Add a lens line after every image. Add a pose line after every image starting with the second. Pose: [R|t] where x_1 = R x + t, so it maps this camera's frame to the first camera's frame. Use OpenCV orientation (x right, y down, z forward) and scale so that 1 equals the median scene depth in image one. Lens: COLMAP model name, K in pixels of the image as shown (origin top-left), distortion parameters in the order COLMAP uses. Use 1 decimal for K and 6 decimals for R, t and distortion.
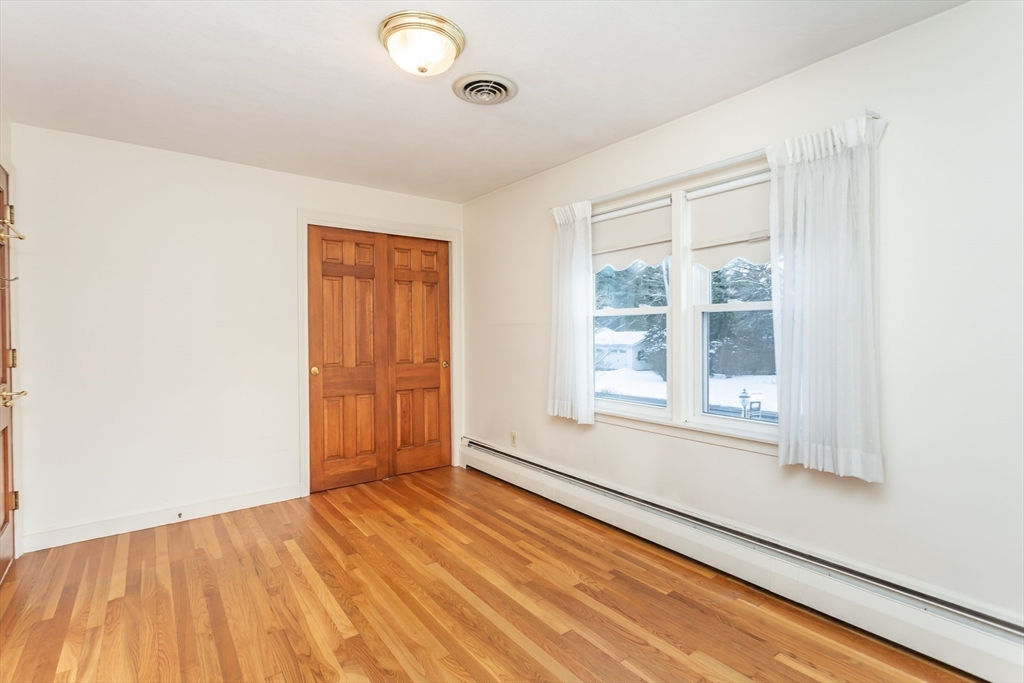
lens RADIAL K [[488.8, 0, 514.3], [0, 488.8, 338.6], [0, 0, 1]] dist [0.001140, 0.000146]
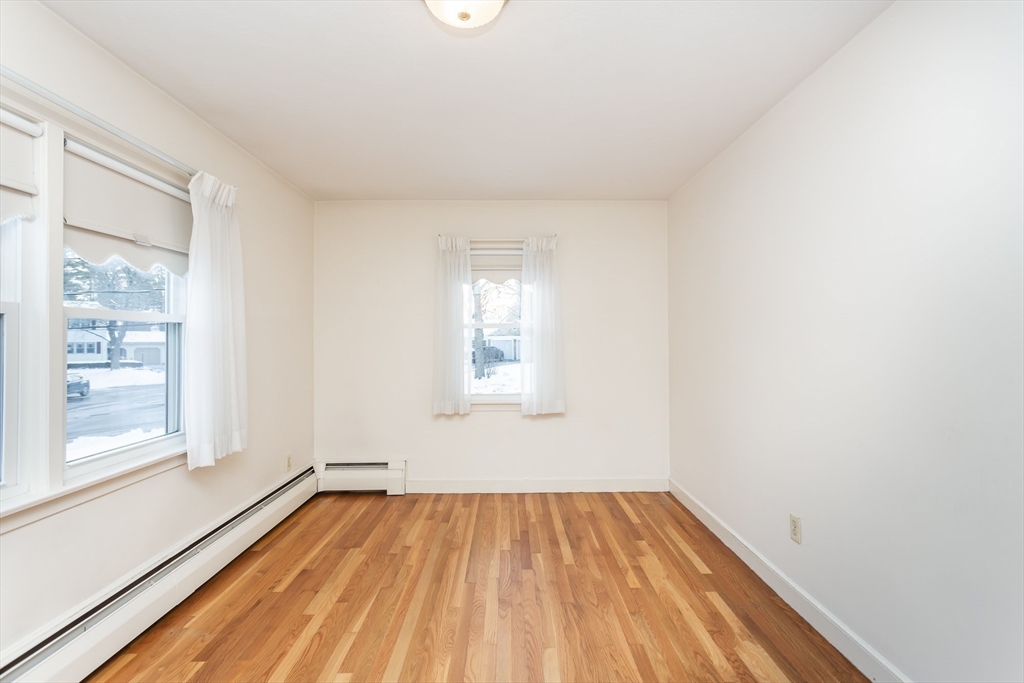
lens RADIAL K [[488.8, 0, 513.5], [0, 488.8, 340.1], [0, 0, 1]] dist [0.001140, 0.000146]
pose [[-0.810189, 0.009957, 0.586085, -0.665139], [0.017567, 0.999819, 0.007298, -0.020460], [-0.585906, 0.016208, -0.810217, 1.493689]]
